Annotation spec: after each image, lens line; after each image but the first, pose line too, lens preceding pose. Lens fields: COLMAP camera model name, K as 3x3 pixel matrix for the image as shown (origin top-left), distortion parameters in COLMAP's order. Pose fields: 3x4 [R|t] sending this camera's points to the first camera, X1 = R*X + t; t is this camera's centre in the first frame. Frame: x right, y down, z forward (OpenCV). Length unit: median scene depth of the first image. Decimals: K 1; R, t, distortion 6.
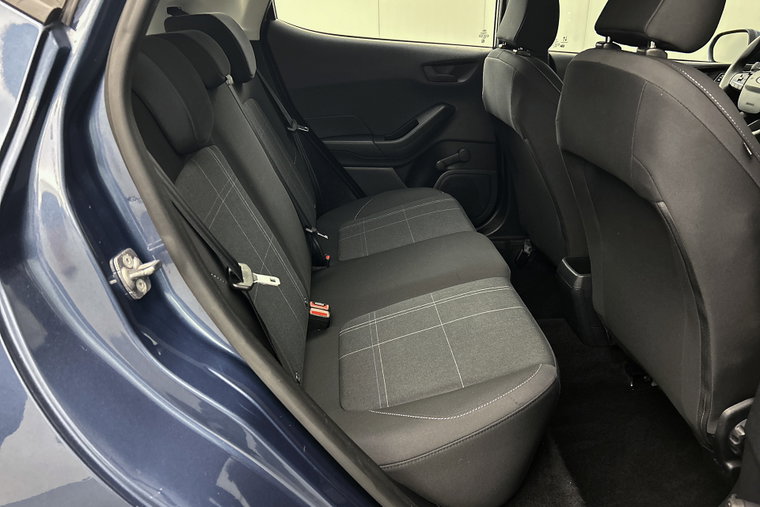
lens RADIAL K [[573.7, 0, 382.9], [0, 573.7, 258.4], [0, 0, 1]] dist [0.060105, -0.062123]
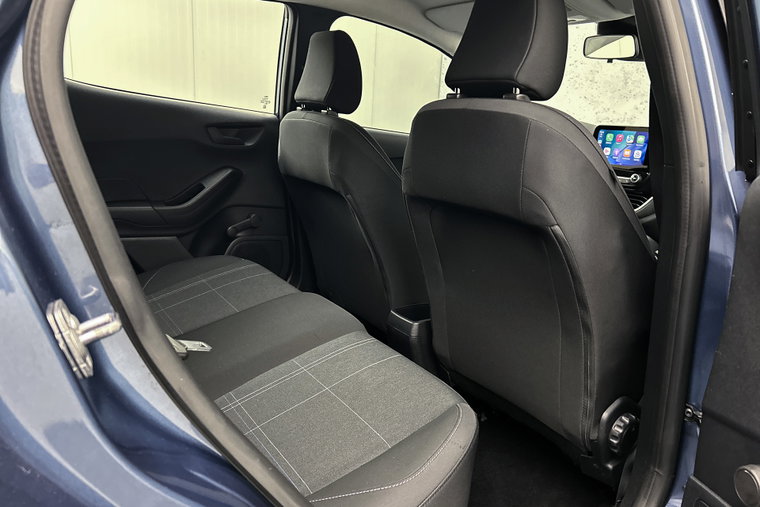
lens RADIAL K [[573.7, 0, 376.9], [0, 573.7, 251.2], [0, 0, 1]] dist [0.060105, -0.062123]
pose [[0.867964, -0.054623, 0.493615, -0.189327], [0.135399, 0.982307, -0.129382, 0.024533], [-0.477814, 0.179134, 0.860003, 0.120613]]
